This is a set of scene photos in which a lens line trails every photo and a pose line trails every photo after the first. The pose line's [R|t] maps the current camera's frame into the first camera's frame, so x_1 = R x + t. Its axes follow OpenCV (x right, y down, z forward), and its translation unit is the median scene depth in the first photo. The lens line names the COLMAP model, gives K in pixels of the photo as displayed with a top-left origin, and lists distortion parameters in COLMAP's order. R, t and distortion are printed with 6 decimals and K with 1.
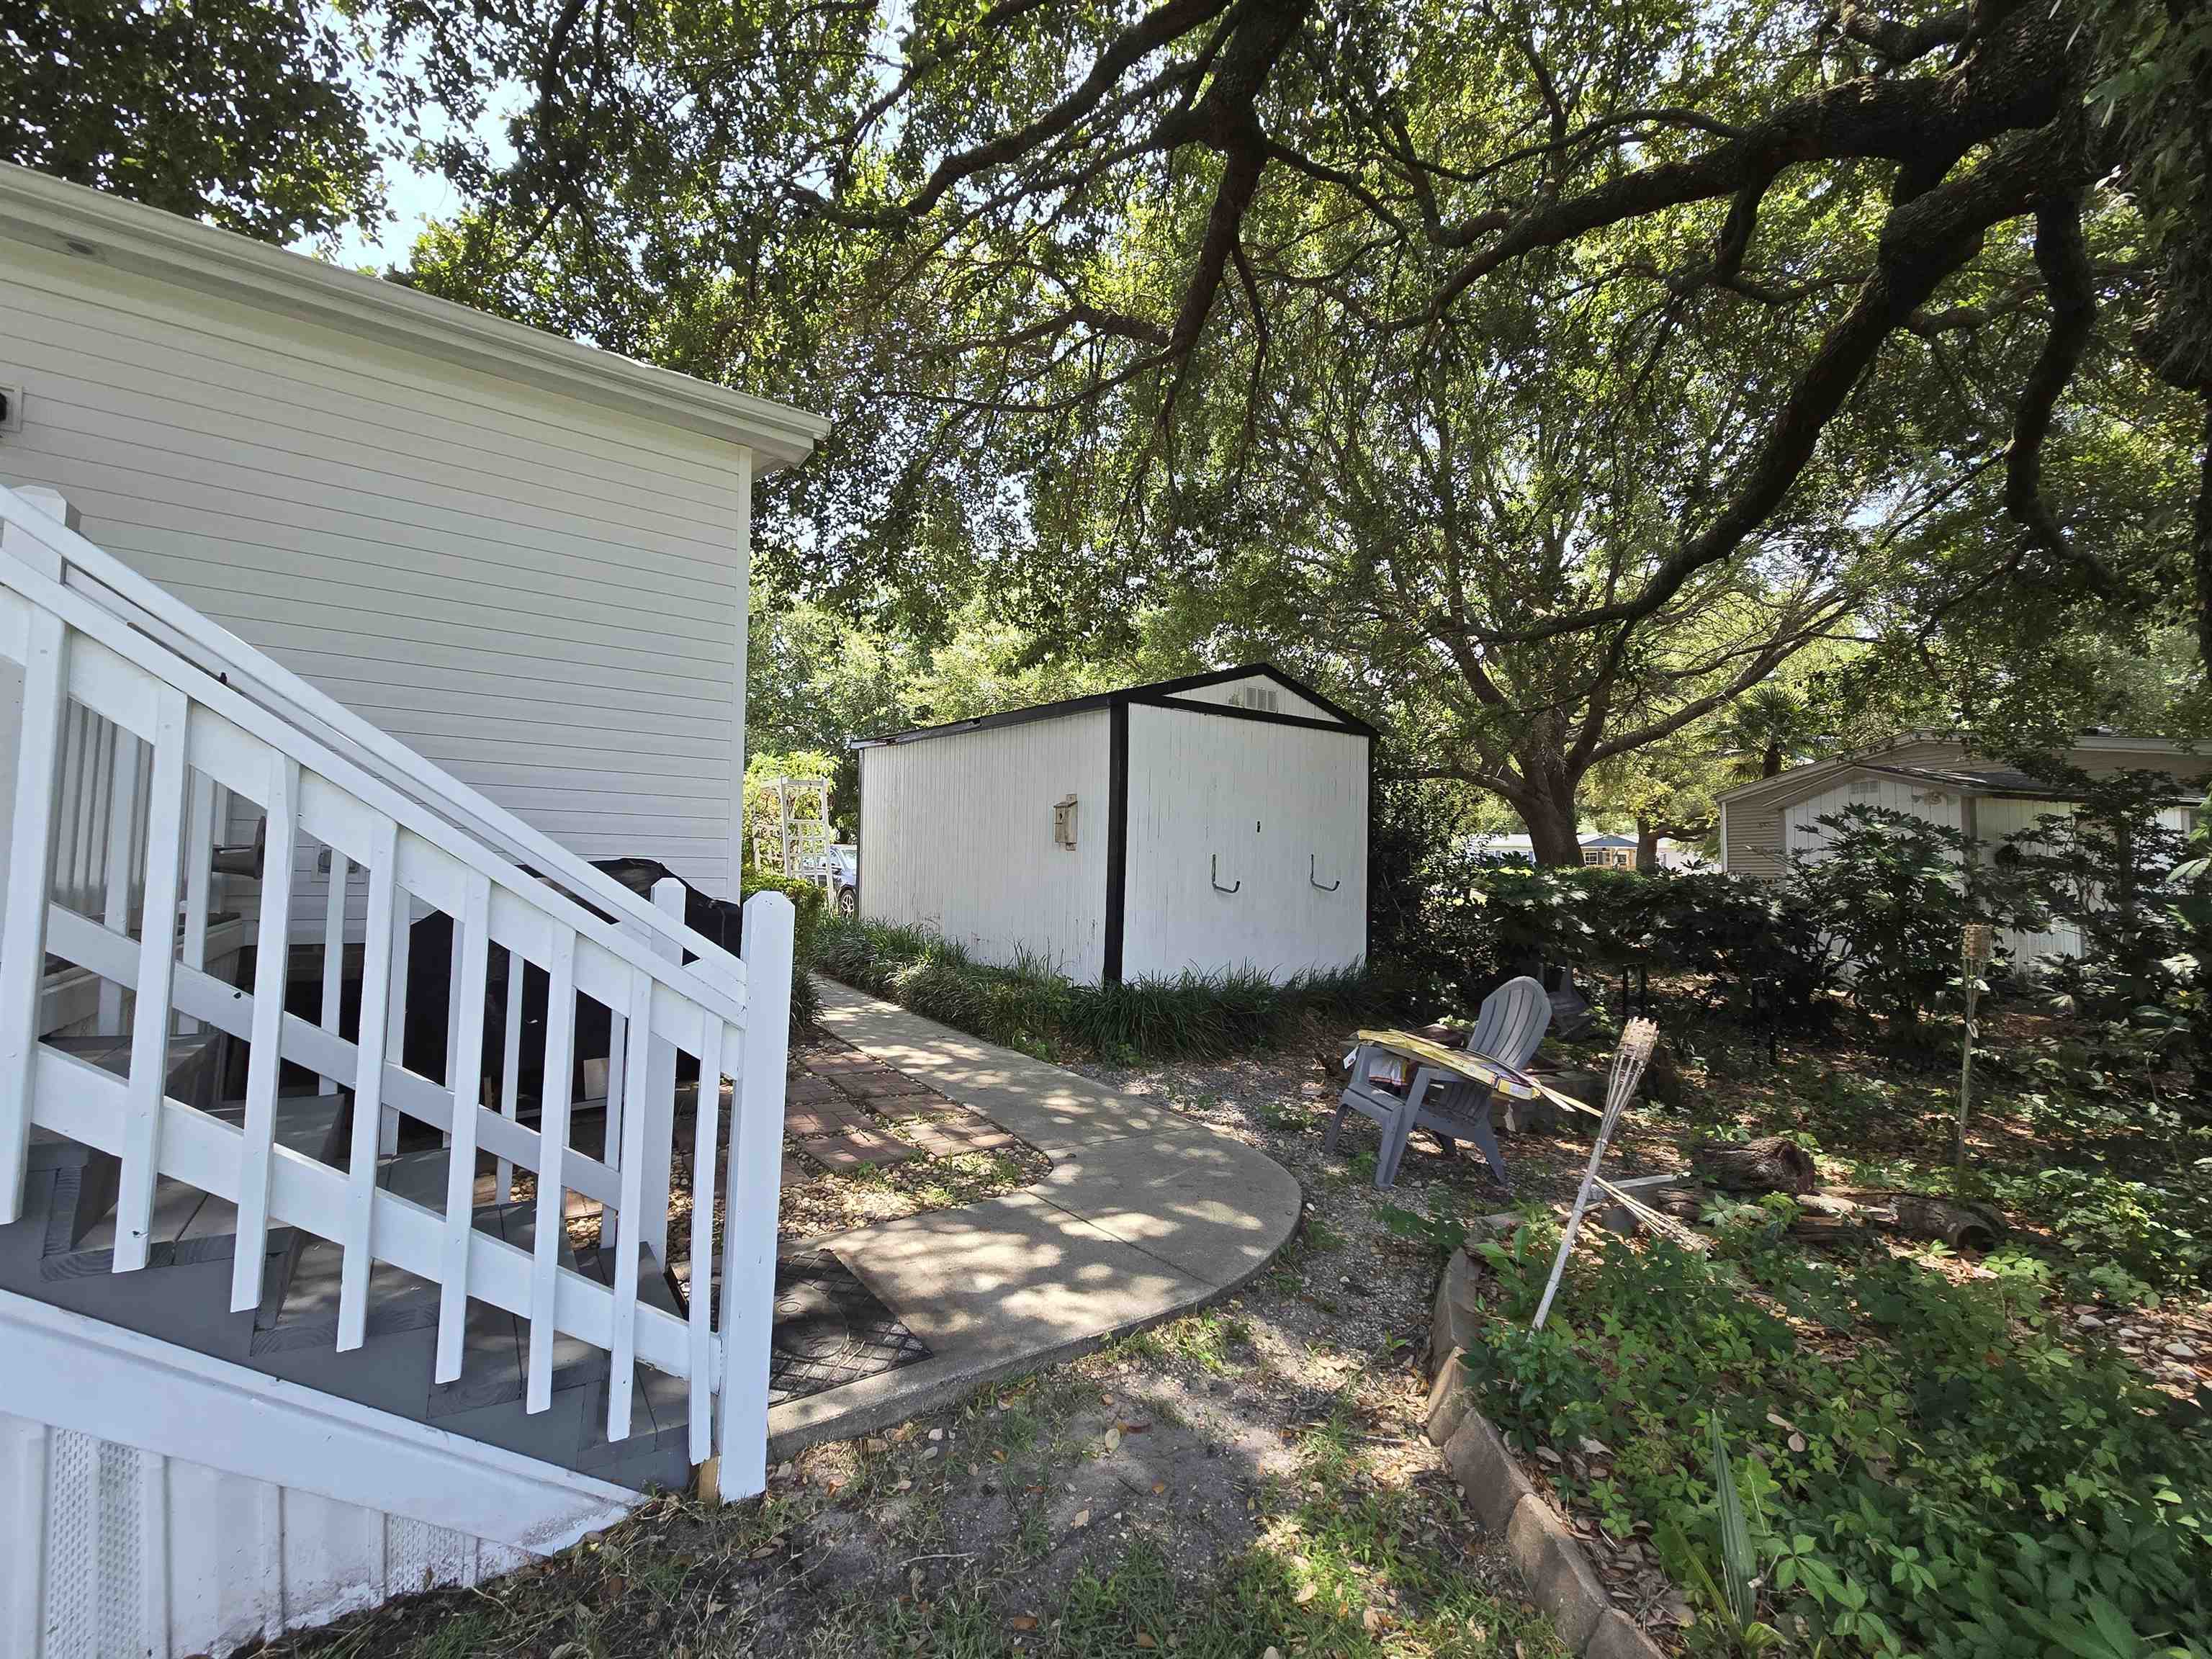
lens RADIAL K [[909.3, 0, 1092.1], [0, 909.3, 826.8], [0, 0, 1]] dist [0.001563, 0.000669]
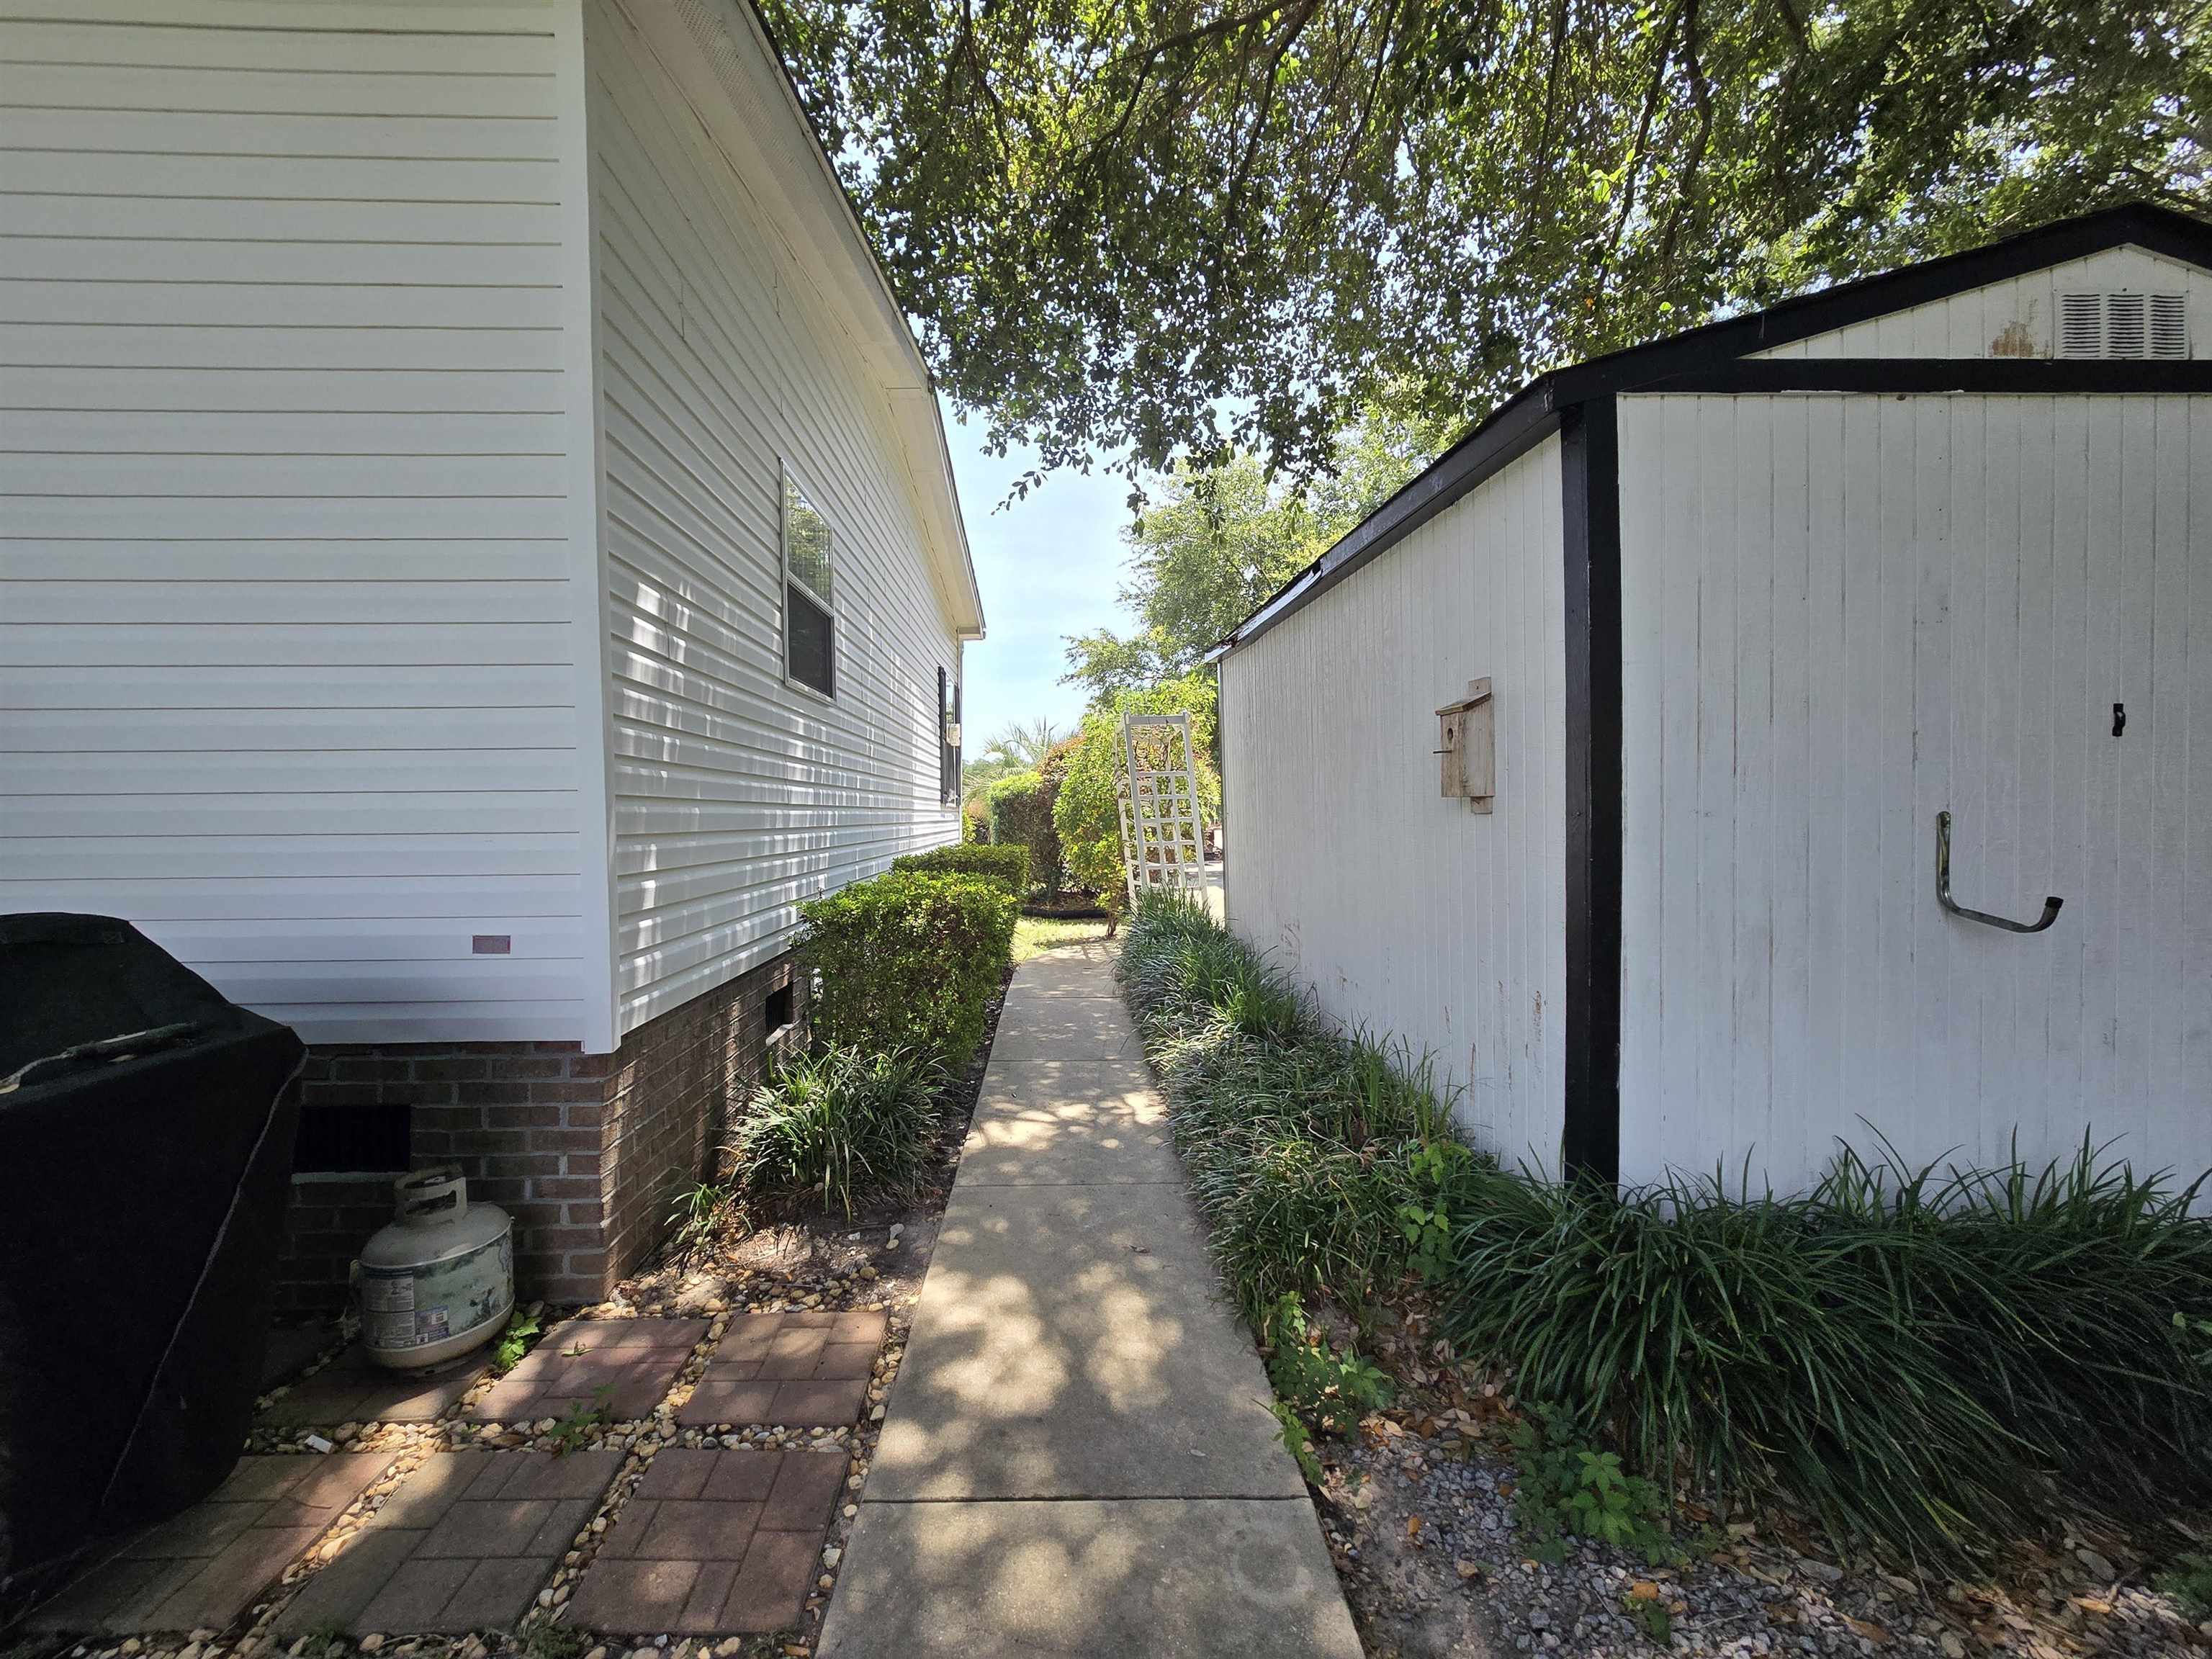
lens RADIAL K [[909.3, 0, 1092.1], [0, 909.3, 826.8], [0, 0, 1]] dist [0.001563, 0.000669]
pose [[0.830586, -0.028159, -0.556179, 0.061176], [0.061002, 0.997311, 0.040606, 0.003899], [0.553540, -0.067655, 0.830070, 0.554908]]
